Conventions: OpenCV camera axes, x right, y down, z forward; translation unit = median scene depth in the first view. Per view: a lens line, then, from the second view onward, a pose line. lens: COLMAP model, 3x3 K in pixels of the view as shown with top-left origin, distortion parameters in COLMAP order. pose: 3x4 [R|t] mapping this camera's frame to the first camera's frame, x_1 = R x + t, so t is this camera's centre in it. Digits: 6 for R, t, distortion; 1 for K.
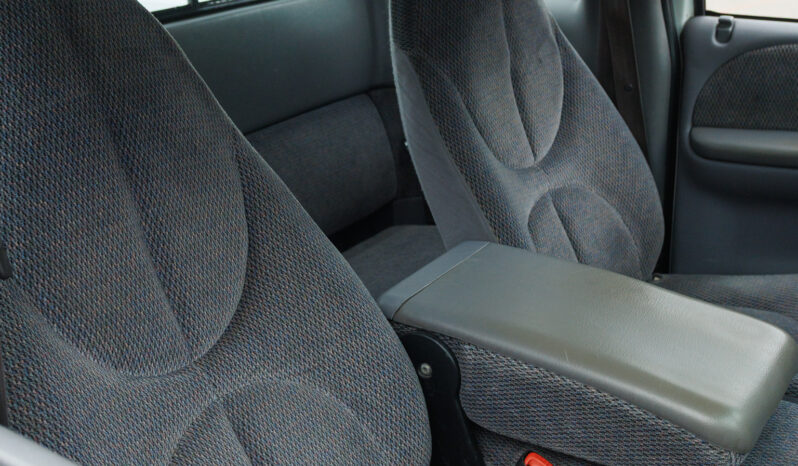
lens RADIAL K [[980.2, 0, 400.7], [0, 980.2, 229.8], [0, 0, 1]] dist [-0.000285, 0.000000]
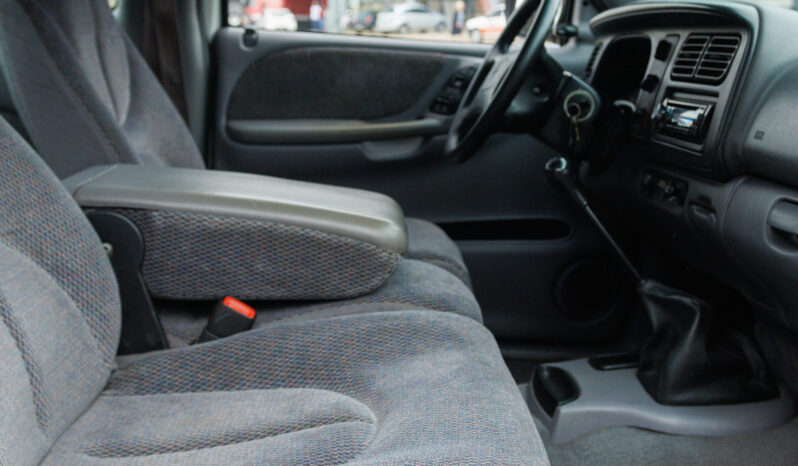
lens RADIAL K [[980.2, 0, 402.0], [0, 980.2, 236.3], [0, 0, 1]] dist [-0.000285, 0.000000]
pose [[0.778882, -0.010900, 0.627076, -0.398614], [0.137330, 0.978549, -0.153567, 0.346099], [-0.611951, 0.205727, 0.763671, 0.005478]]
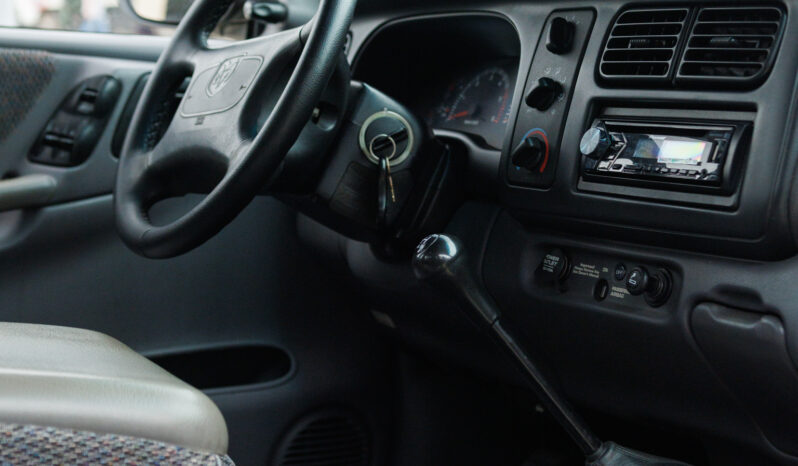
lens RADIAL K [[1519.7, 0, 396.1], [0, 1519.7, 230.5], [0, 0, 1]] dist [-0.016930, 0.000000]
pose [[0.427636, 0.004890, 0.903938, -0.395478], [0.277327, 0.951052, -0.136343, 0.217221], [-0.860359, 0.308991, 0.405348, 0.412017]]
